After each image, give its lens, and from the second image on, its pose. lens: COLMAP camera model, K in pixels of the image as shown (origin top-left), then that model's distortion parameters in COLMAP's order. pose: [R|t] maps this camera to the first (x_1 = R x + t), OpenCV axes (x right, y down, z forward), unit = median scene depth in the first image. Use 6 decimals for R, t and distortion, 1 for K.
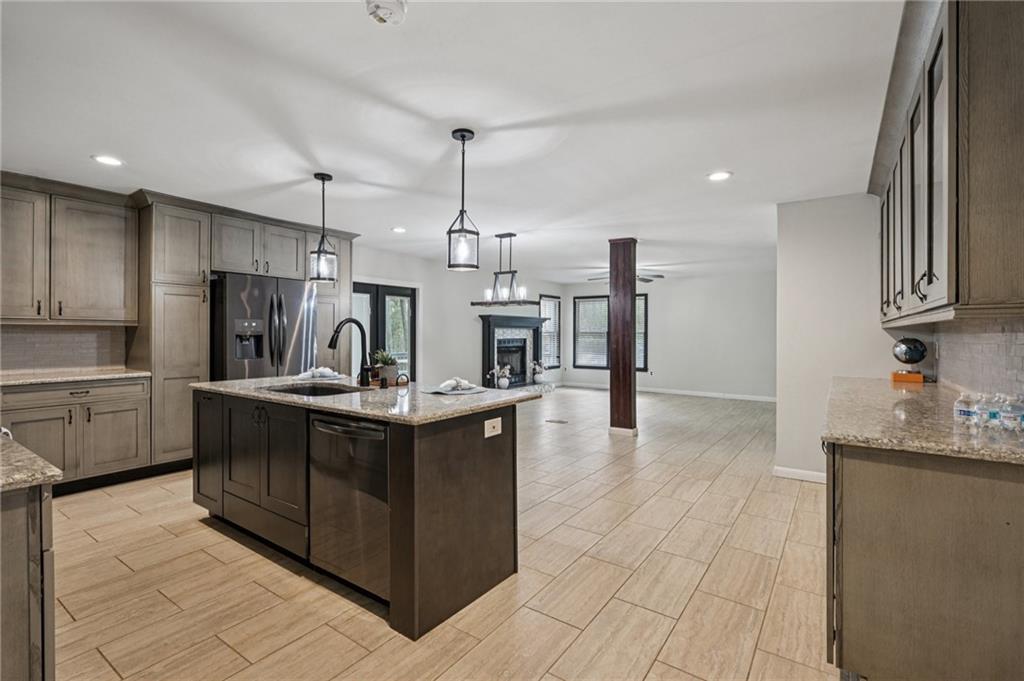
lens RADIAL K [[465.0, 0, 501.3], [0, 465.0, 333.8], [0, 0, 1]] dist [0.003452, -0.000117]
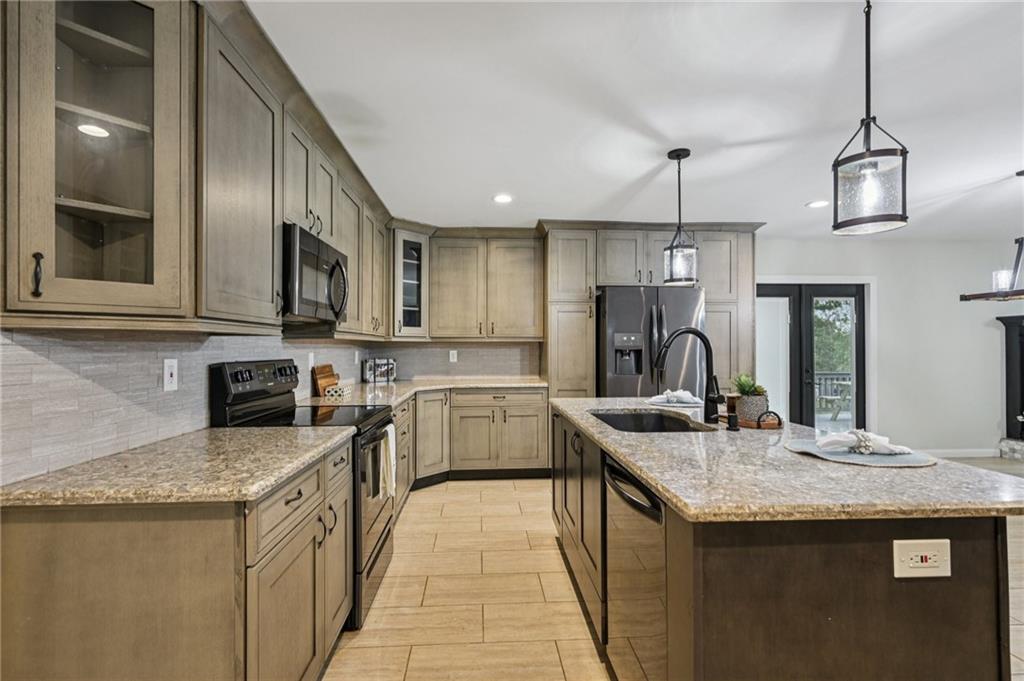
lens RADIAL K [[465.0, 0, 510.1], [0, 465.0, 342.7], [0, 0, 1]] dist [0.003452, -0.000117]
pose [[0.633133, -0.010126, -0.773976, 0.047348], [0.002181, 0.999934, -0.011299, -0.001509], [0.774040, 0.005465, 0.633114, 0.236766]]
